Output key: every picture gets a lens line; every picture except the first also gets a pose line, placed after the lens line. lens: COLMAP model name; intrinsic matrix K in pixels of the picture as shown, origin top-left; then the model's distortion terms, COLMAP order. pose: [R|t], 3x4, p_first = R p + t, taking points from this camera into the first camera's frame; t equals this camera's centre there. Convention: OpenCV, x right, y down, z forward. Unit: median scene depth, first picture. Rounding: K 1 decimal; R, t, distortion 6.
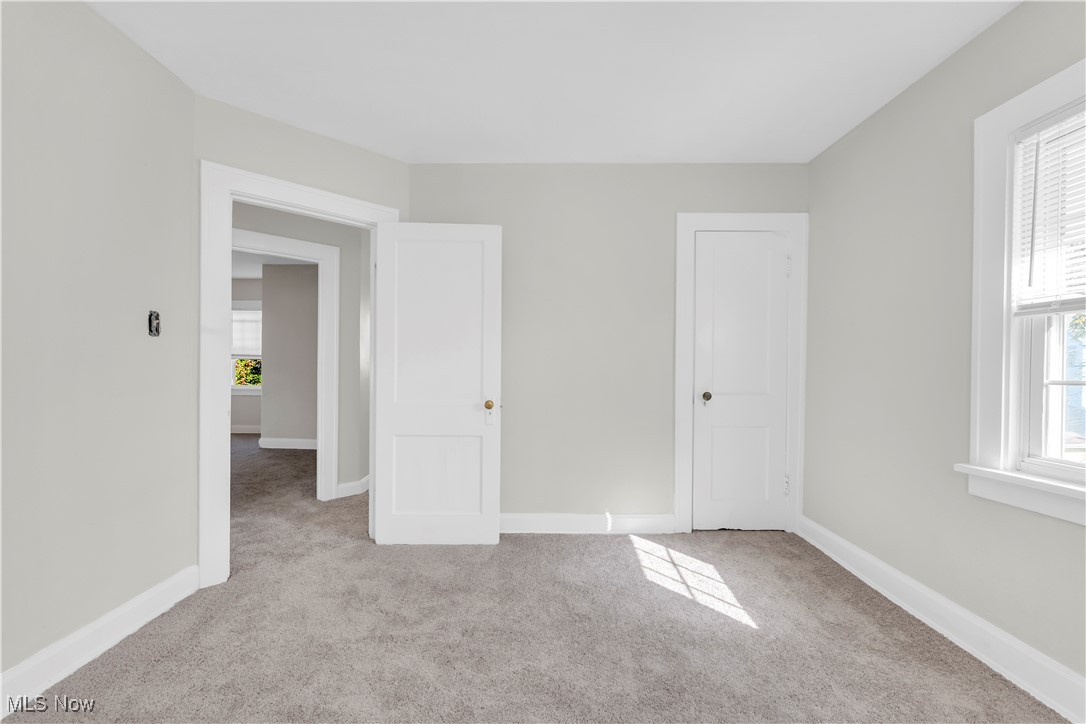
lens RADIAL K [[439.7, 0, 541.1], [0, 439.7, 369.9], [0, 0, 1]] dist [0.001638, 0.000209]
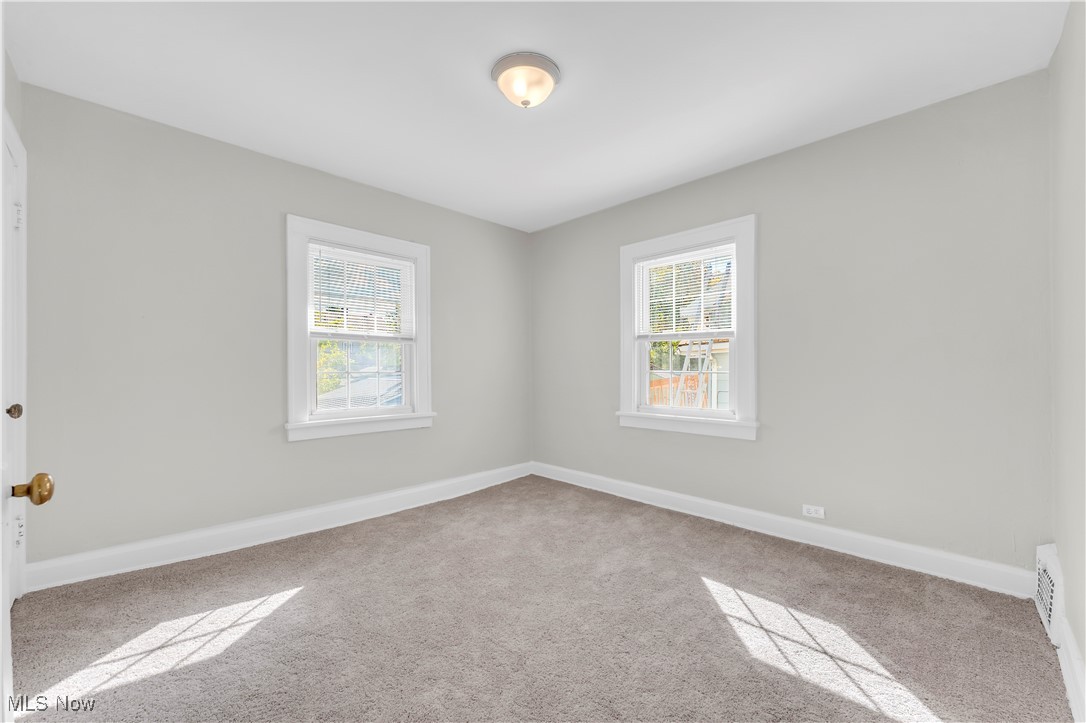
lens RADIAL K [[439.7, 0, 542.1], [0, 439.7, 365.9], [0, 0, 1]] dist [0.001638, 0.000209]
pose [[-0.701425, -0.014747, 0.712590, -0.658567], [-0.016422, 0.999855, 0.004526, -0.020480], [-0.712554, -0.008527, -0.701566, 1.137042]]
